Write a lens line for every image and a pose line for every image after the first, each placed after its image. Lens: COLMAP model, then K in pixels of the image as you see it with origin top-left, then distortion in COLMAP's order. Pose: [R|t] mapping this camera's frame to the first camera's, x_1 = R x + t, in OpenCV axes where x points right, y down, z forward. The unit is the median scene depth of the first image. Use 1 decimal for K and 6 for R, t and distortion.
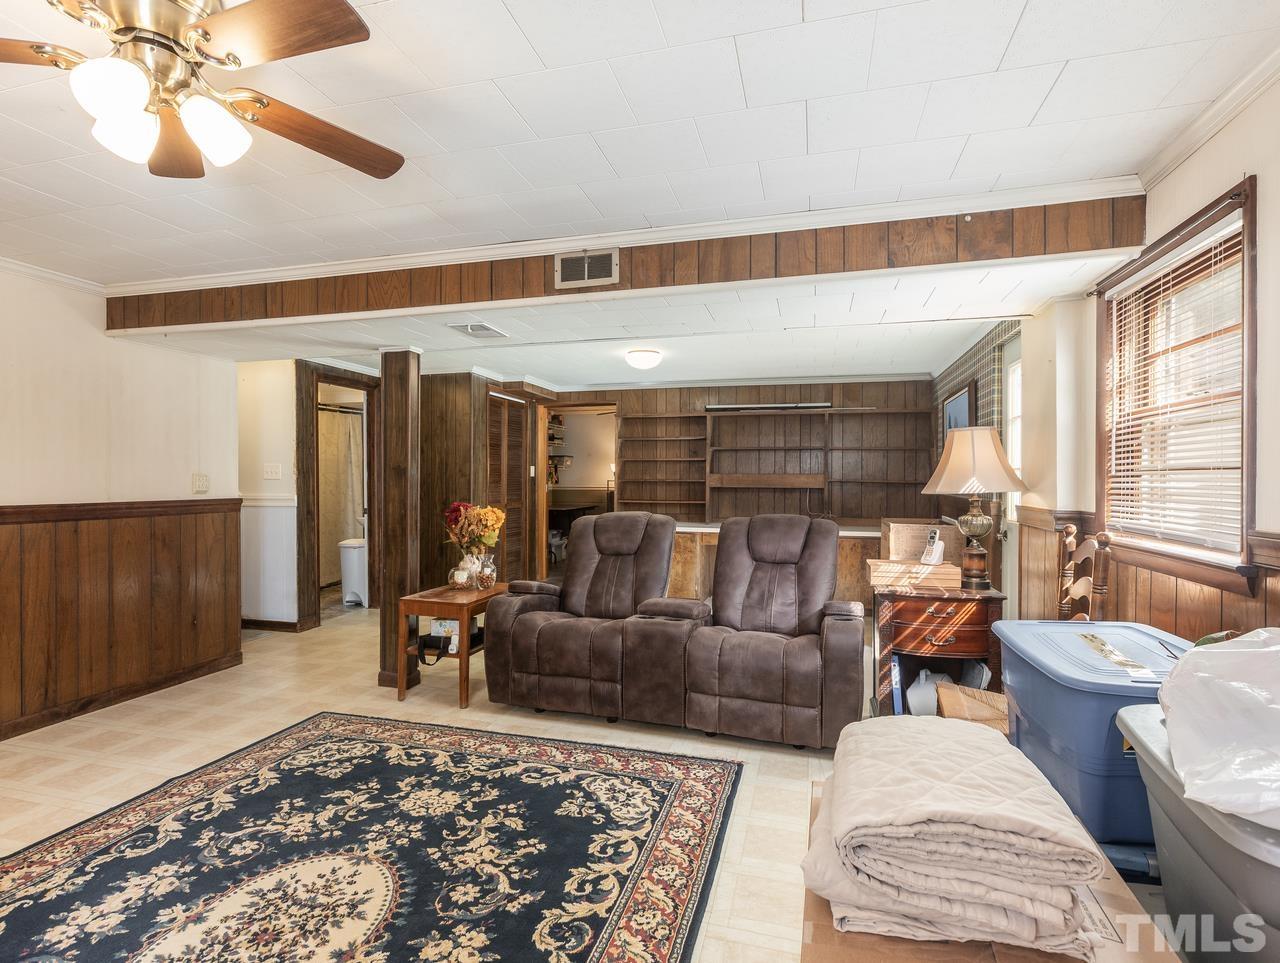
lens RADIAL K [[654.0, 0, 633.0], [0, 654.0, 481.3], [0, 0, 1]] dist [-0.002633, -0.001078]
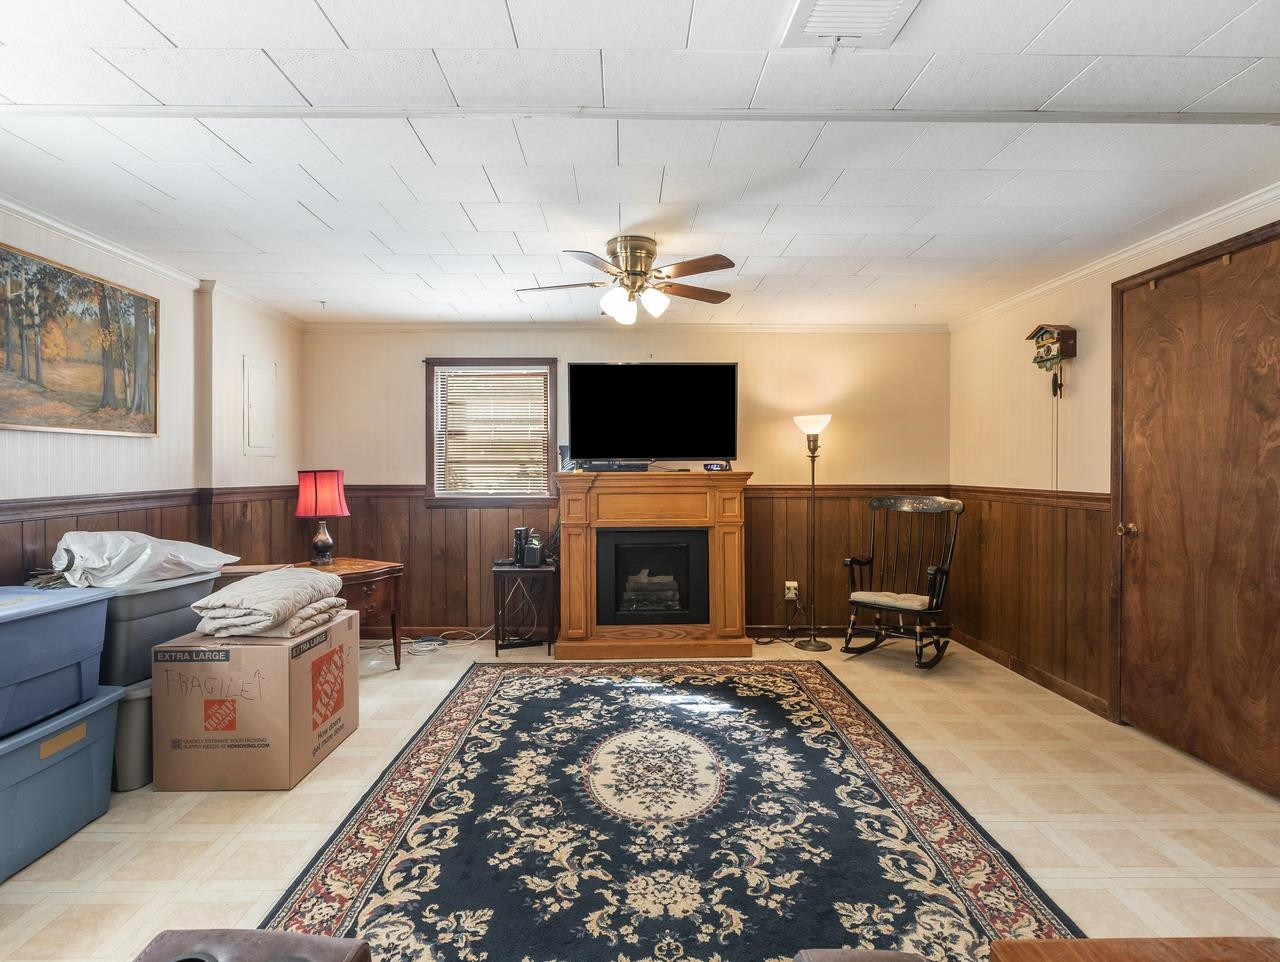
lens RADIAL K [[654.0, 0, 633.0], [0, 654.0, 480.8], [0, 0, 1]] dist [-0.002633, -0.001078]
pose [[-0.960274, 0.001725, -0.279053, -0.072618], [-0.005420, 0.999677, 0.024830, -0.007403], [0.279006, 0.025356, -0.959955, 1.930069]]
